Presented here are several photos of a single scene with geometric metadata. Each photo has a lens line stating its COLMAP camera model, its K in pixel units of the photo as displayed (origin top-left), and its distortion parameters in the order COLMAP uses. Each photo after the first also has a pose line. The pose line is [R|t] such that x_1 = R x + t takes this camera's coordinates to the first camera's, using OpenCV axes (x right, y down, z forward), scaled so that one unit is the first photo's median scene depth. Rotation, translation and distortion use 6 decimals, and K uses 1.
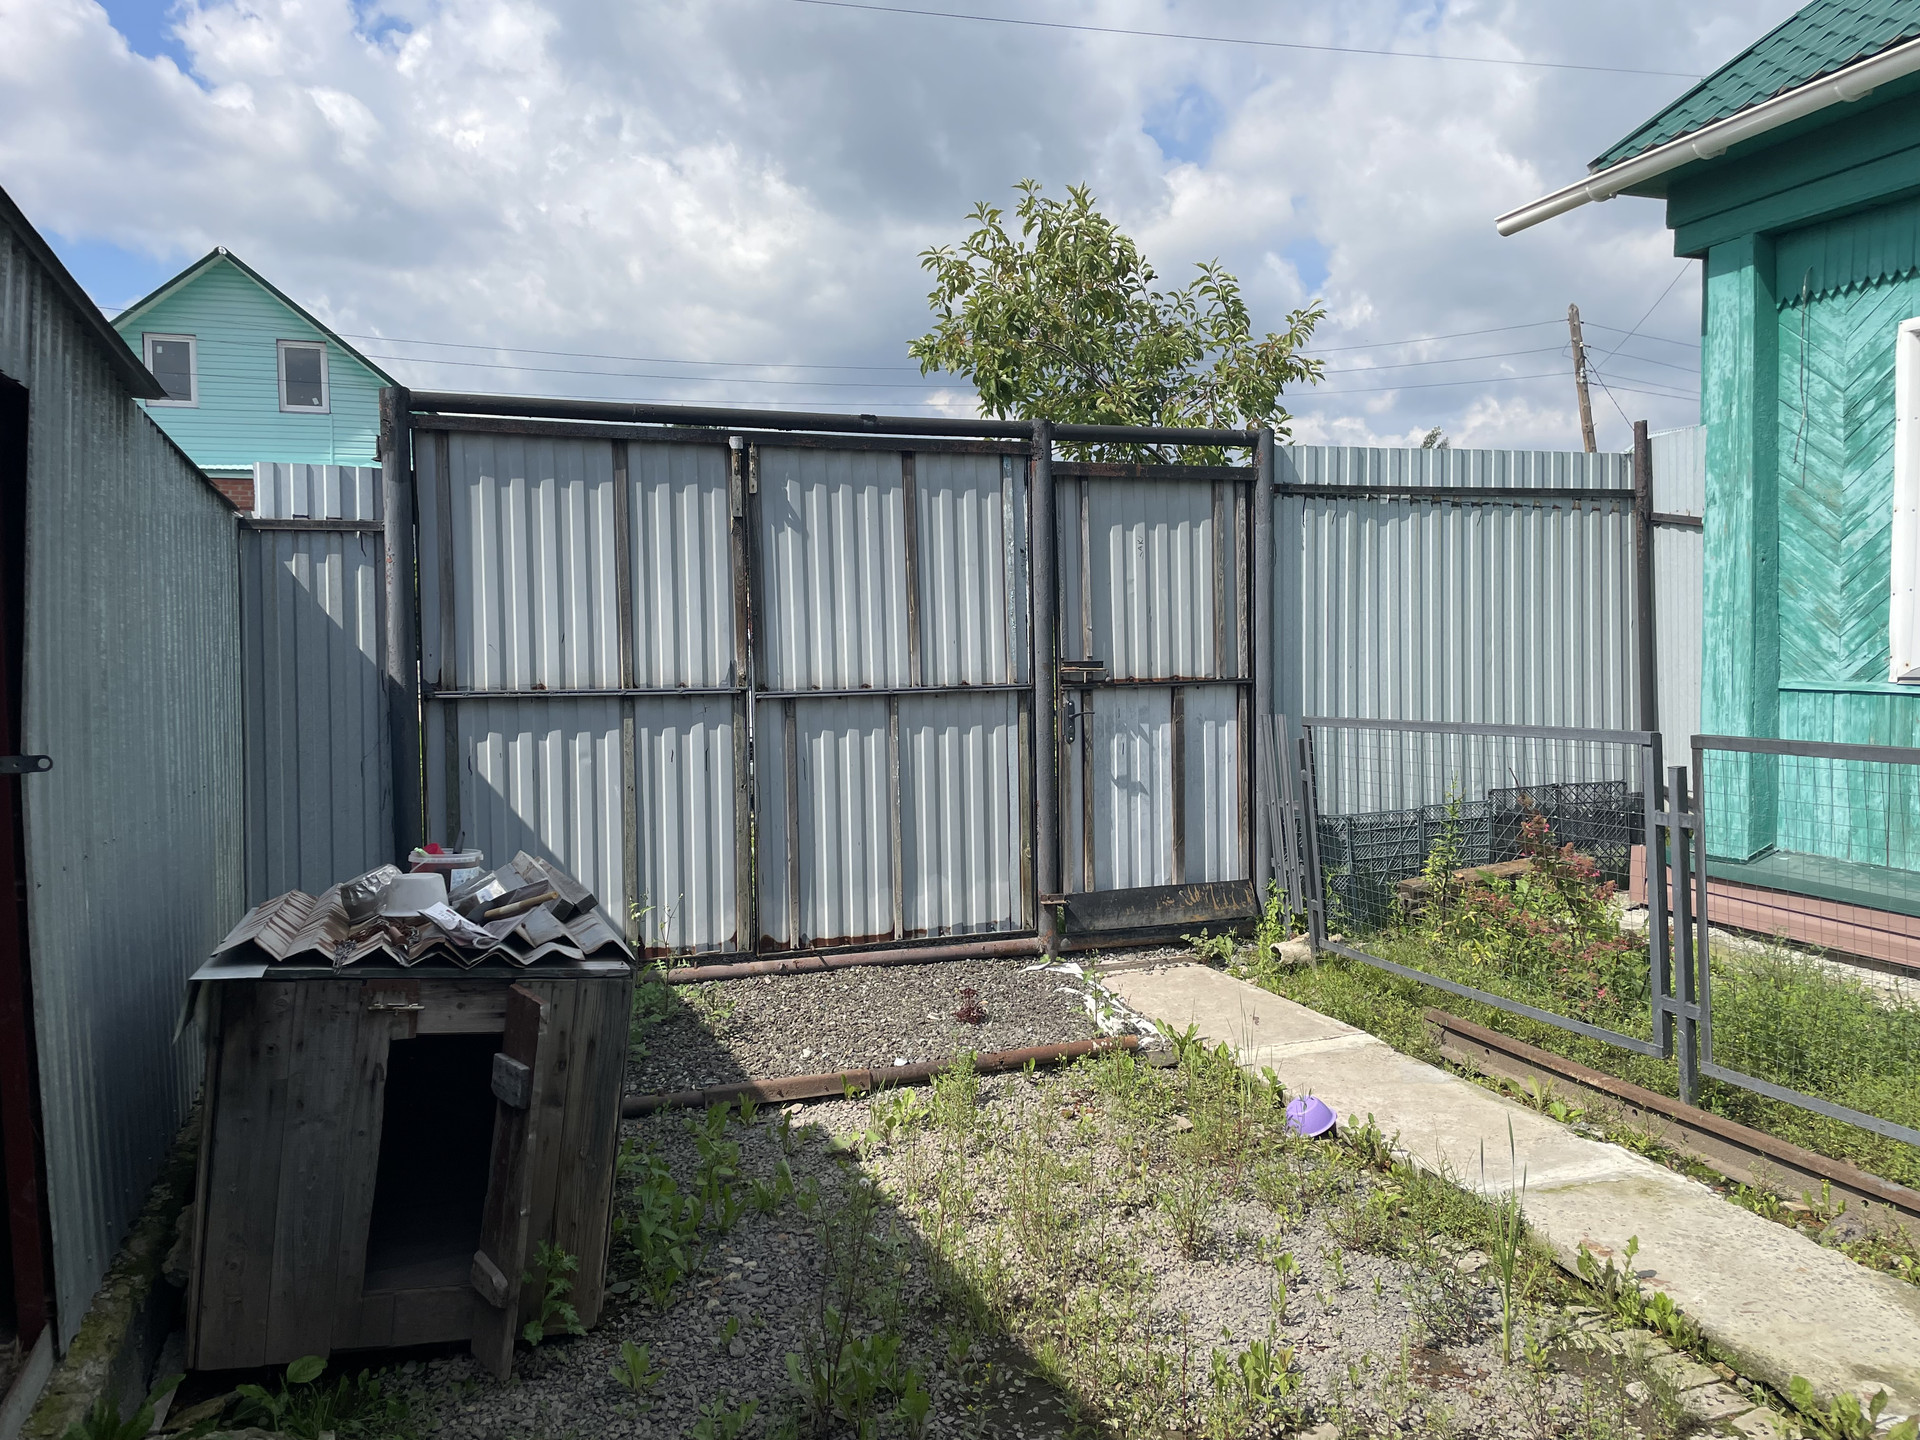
lens RADIAL K [[1464.4, 0, 964.4], [0, 1464.4, 718.5], [0, 0, 1]] dist [0.084623, -0.106640]
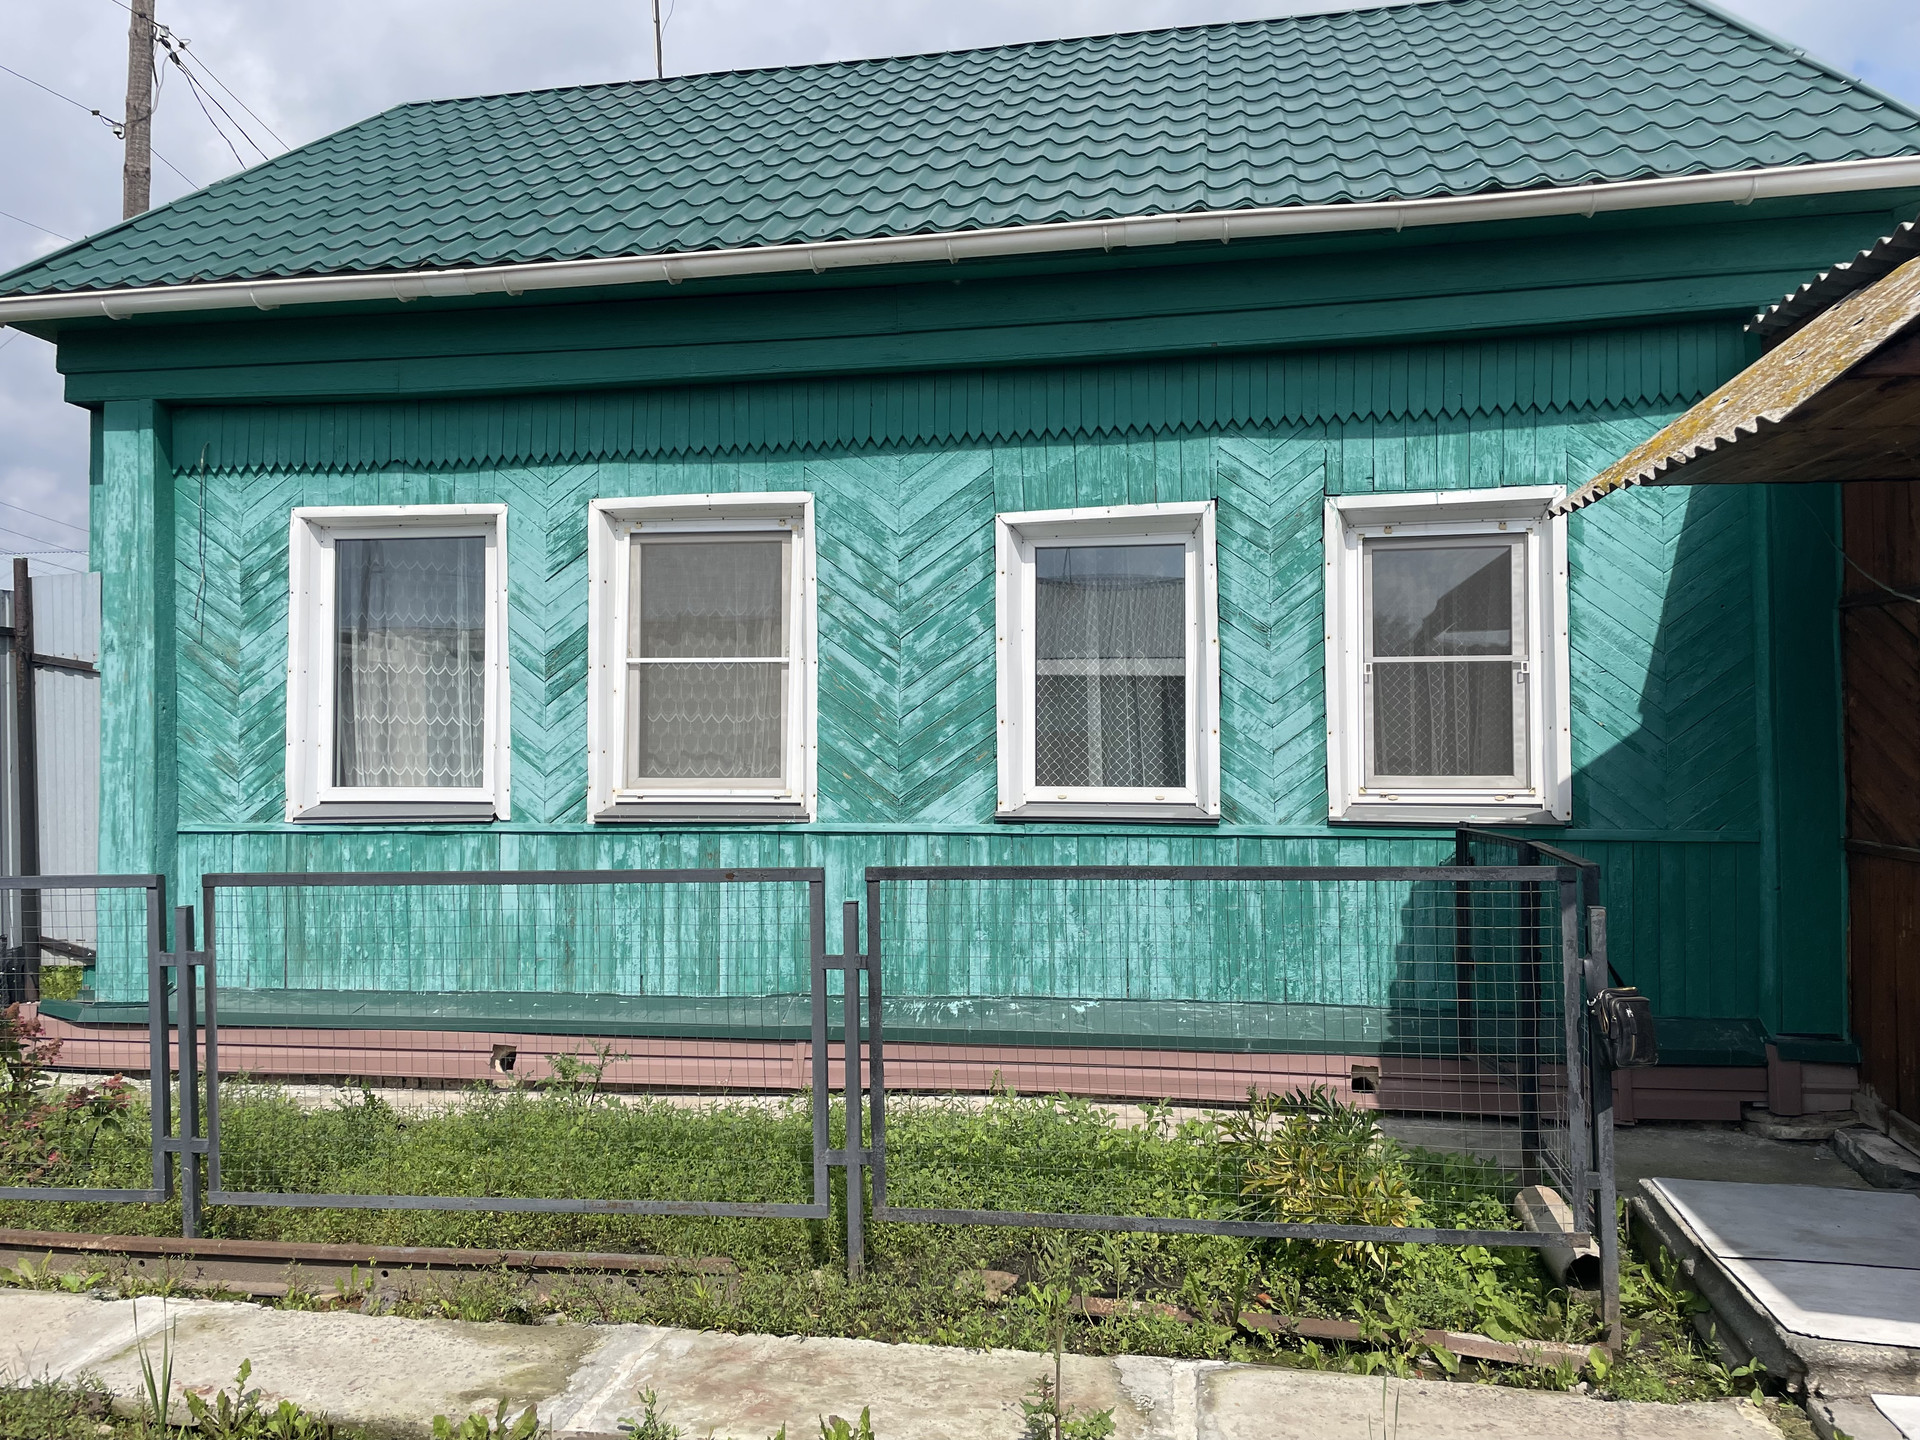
lens RADIAL K [[1464.4, 0, 966.8], [0, 1464.4, 716.5], [0, 0, 1]] dist [0.084623, -0.106640]
pose [[0.450912, 0.040965, 0.891628, -0.143413], [0.050112, 0.996209, -0.071112, 0.001439], [-0.891161, 0.076746, 0.447149, 0.033538]]
